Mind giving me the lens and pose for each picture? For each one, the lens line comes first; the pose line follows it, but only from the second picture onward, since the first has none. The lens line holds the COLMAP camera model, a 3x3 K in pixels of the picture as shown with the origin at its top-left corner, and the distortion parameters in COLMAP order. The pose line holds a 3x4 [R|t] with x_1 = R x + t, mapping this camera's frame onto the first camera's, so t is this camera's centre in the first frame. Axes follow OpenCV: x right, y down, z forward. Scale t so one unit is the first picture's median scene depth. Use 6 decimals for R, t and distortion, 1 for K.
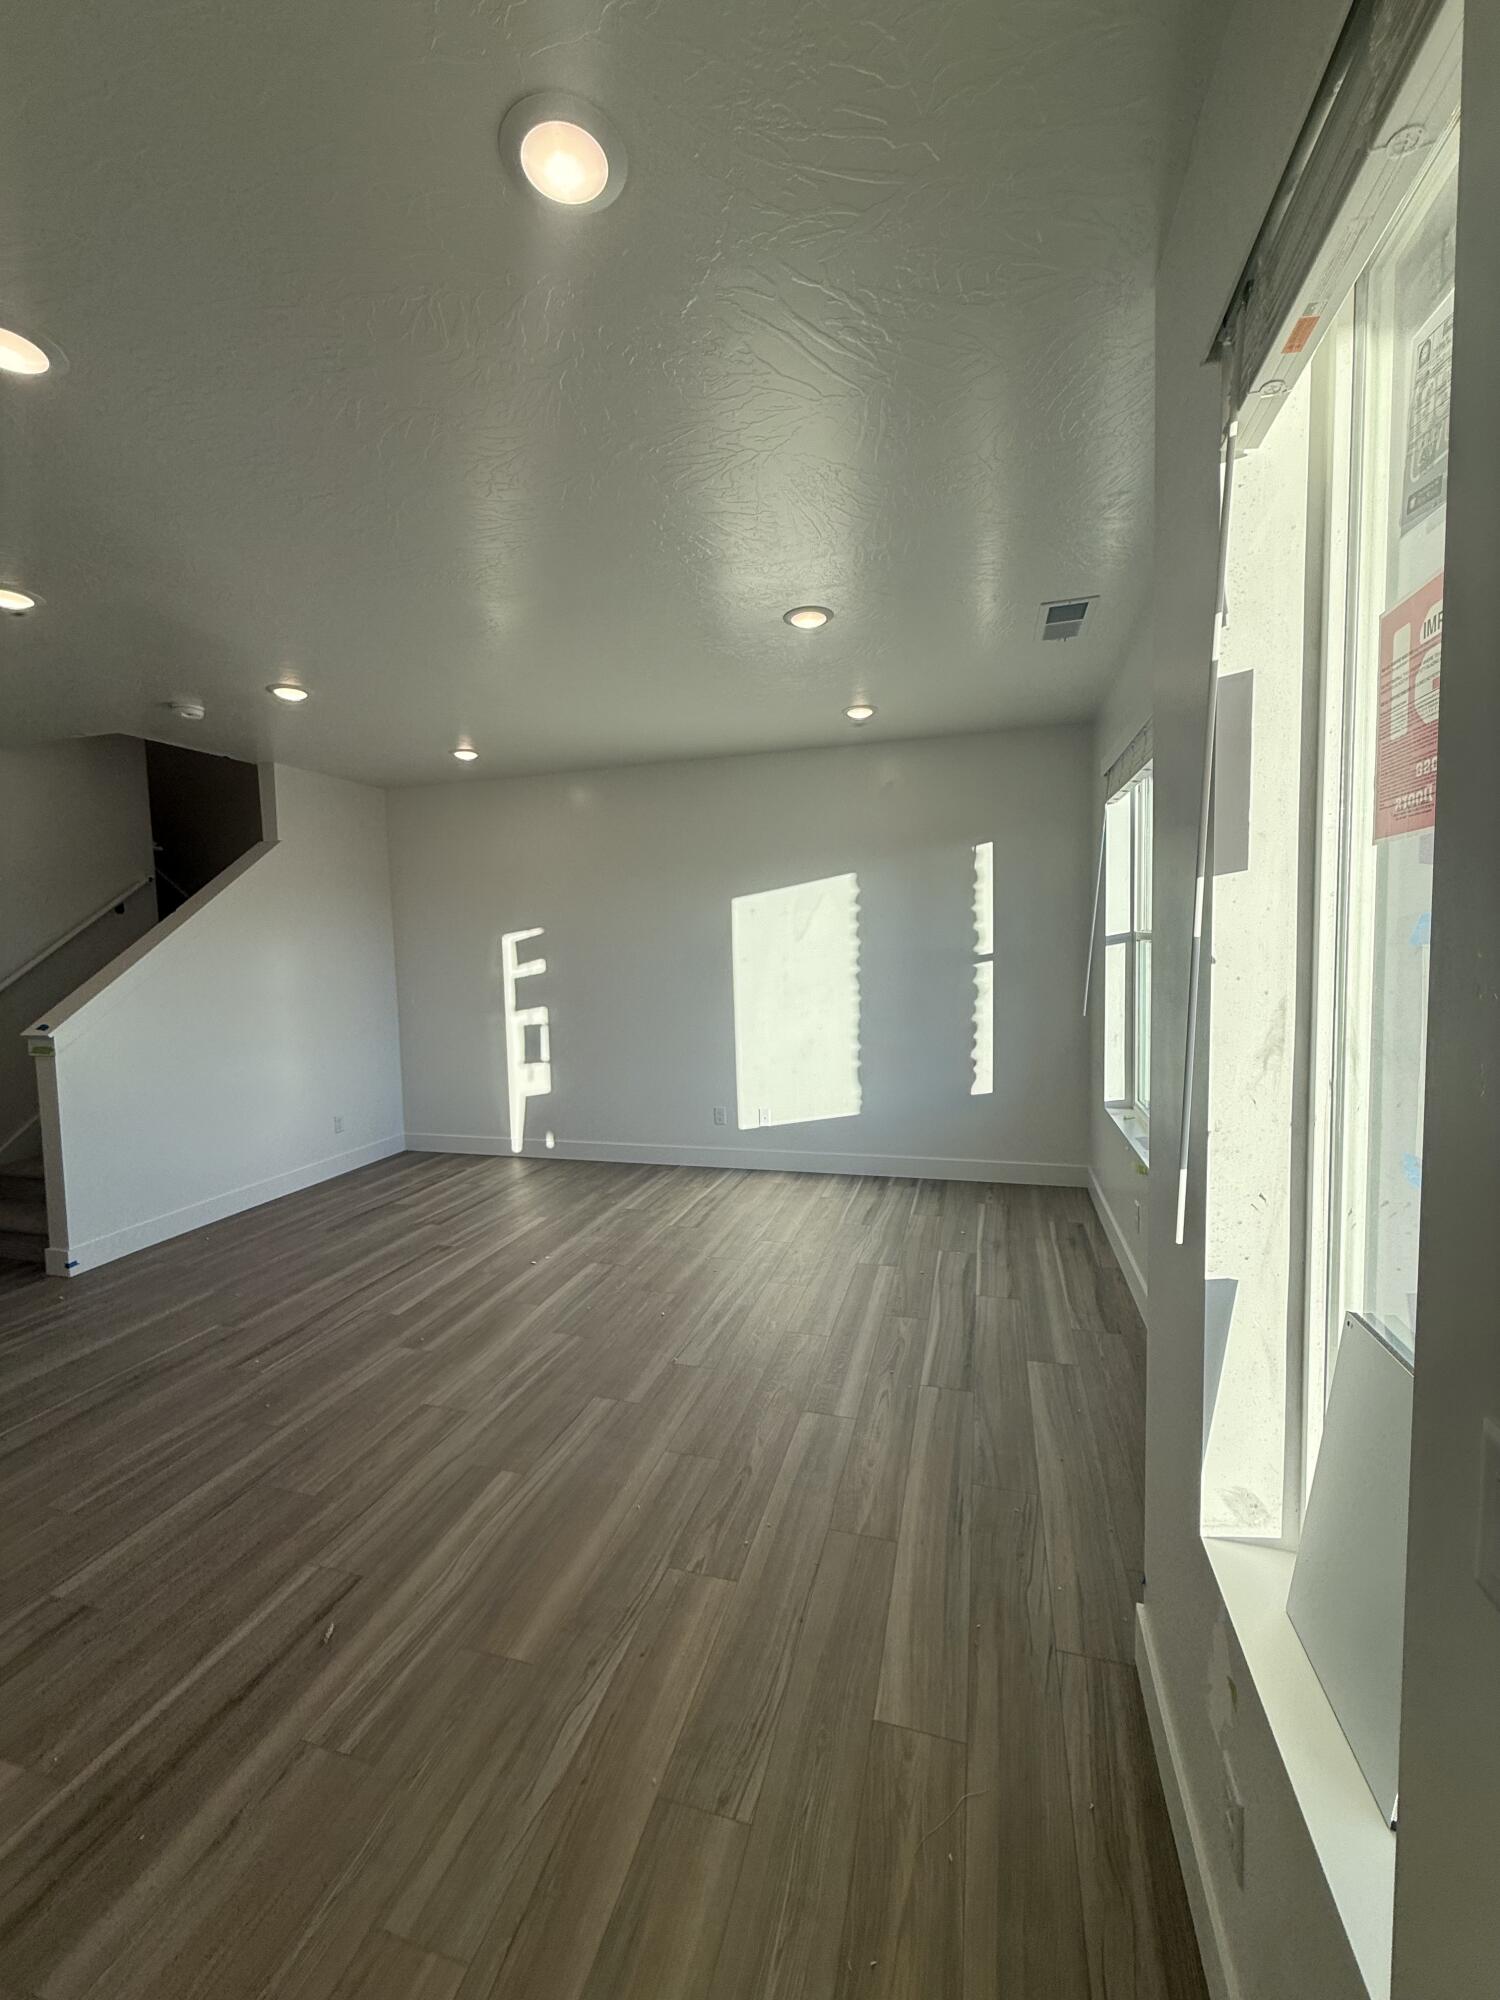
lens RADIAL K [[799.1, 0, 750.0], [0, 799.1, 994.2], [0, 0, 1]] dist [0.001393, 0.000957]
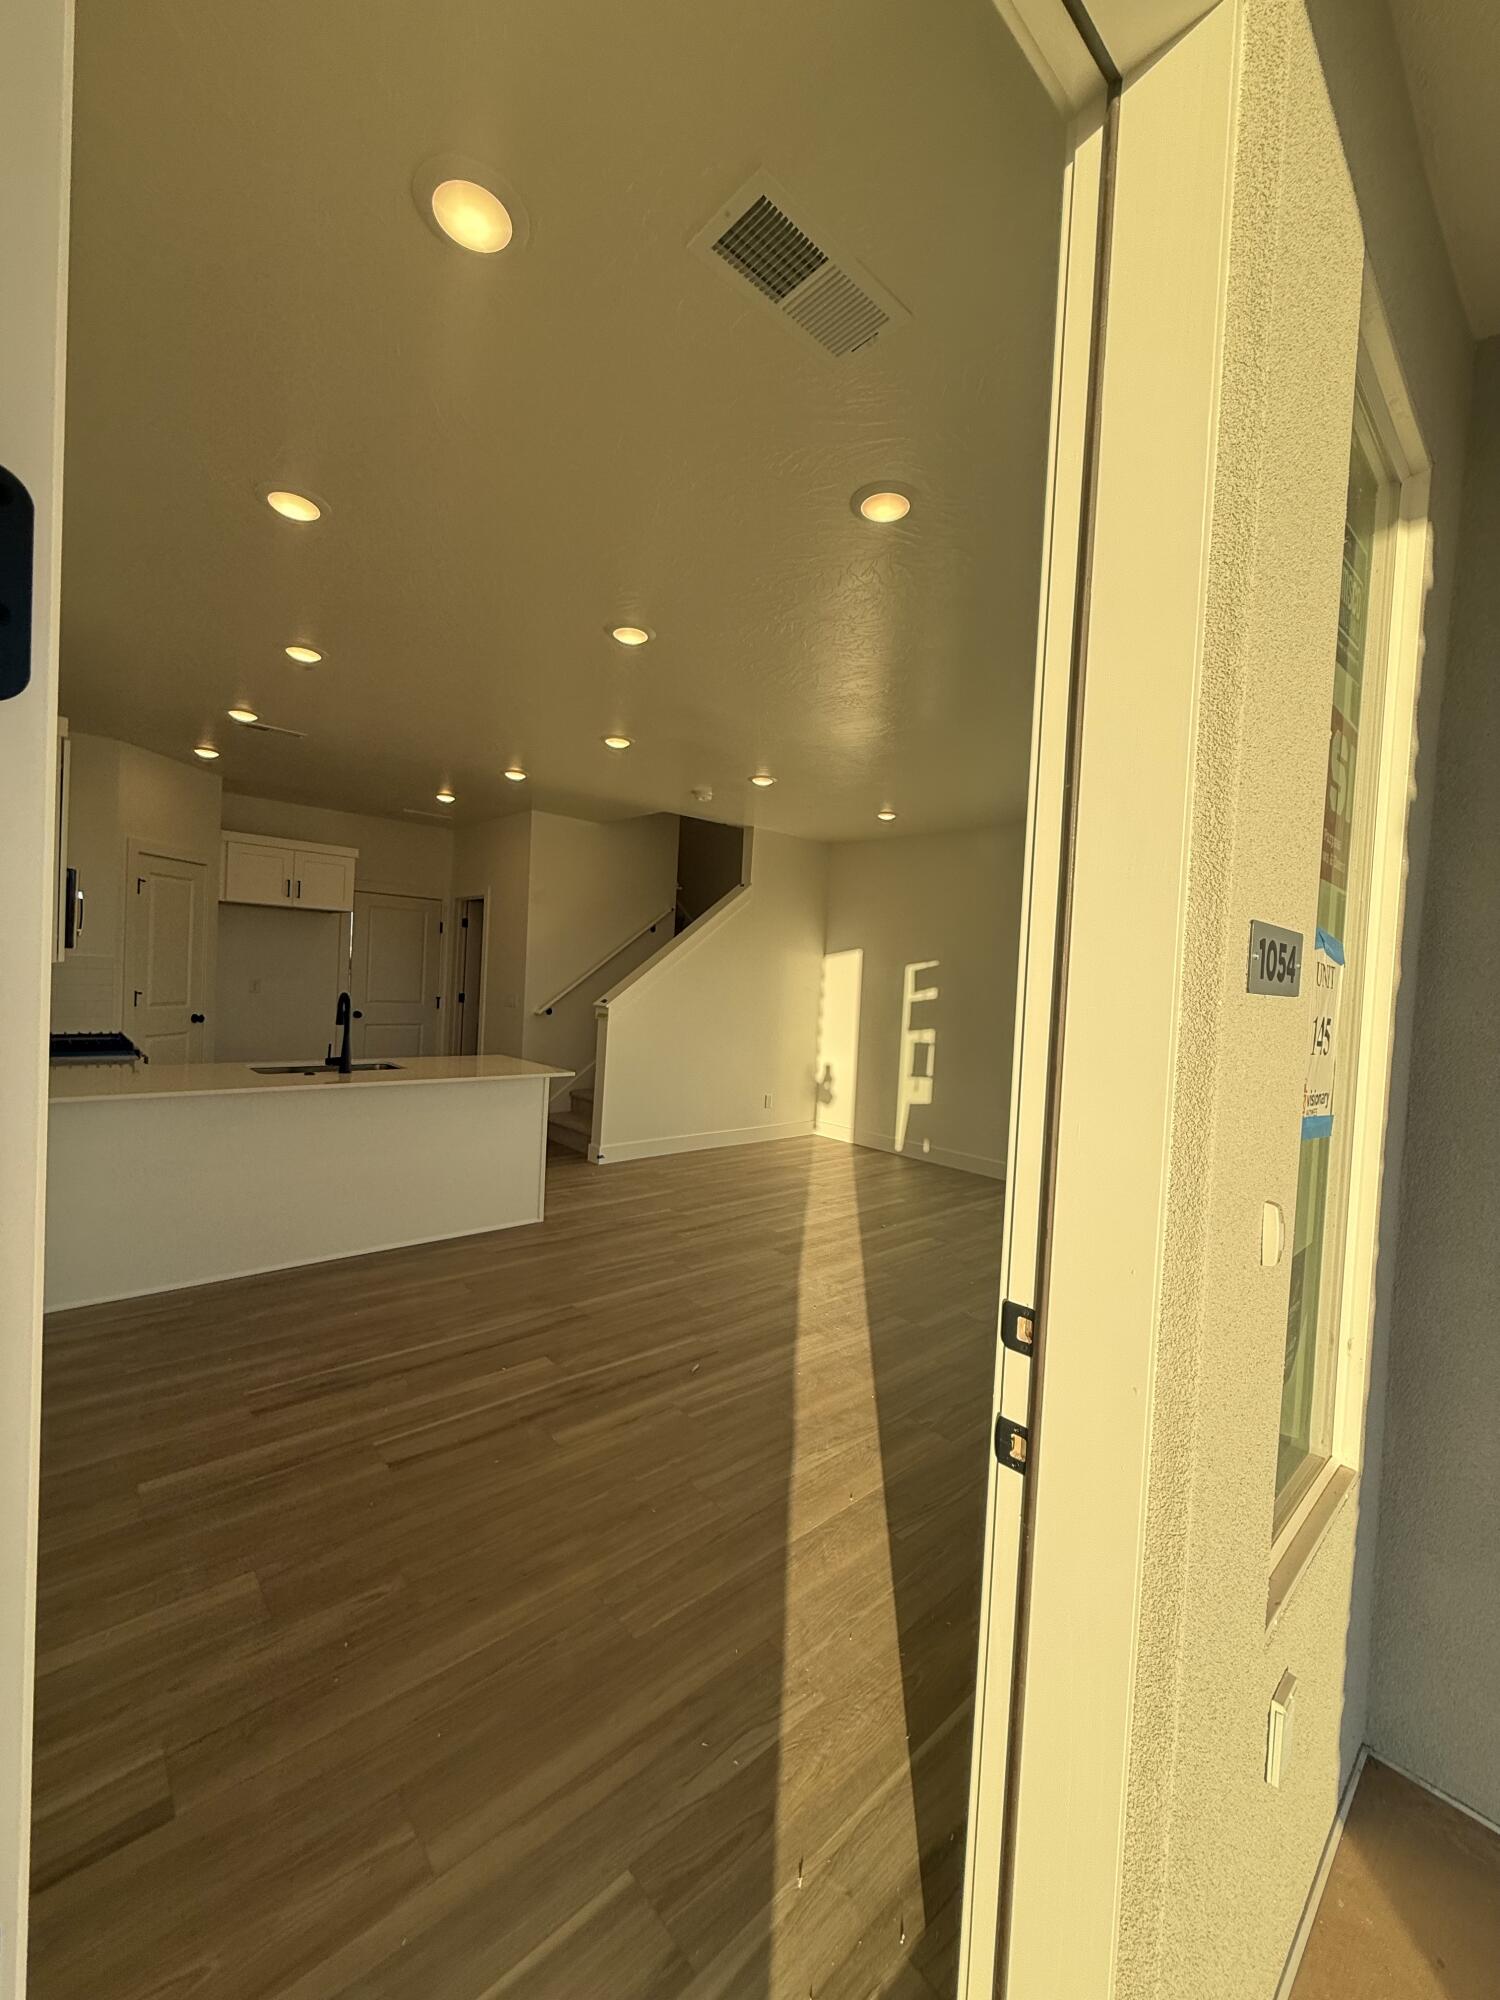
lens RADIAL K [[799.1, 0, 754.4], [0, 799.1, 998.7], [0, 0, 1]] dist [0.001393, 0.000957]
pose [[0.853079, 0.085822, -0.514676, 0.139033], [-0.111080, 0.993641, -0.018428, 0.027848], [0.509821, 0.072891, 0.857187, -0.154107]]
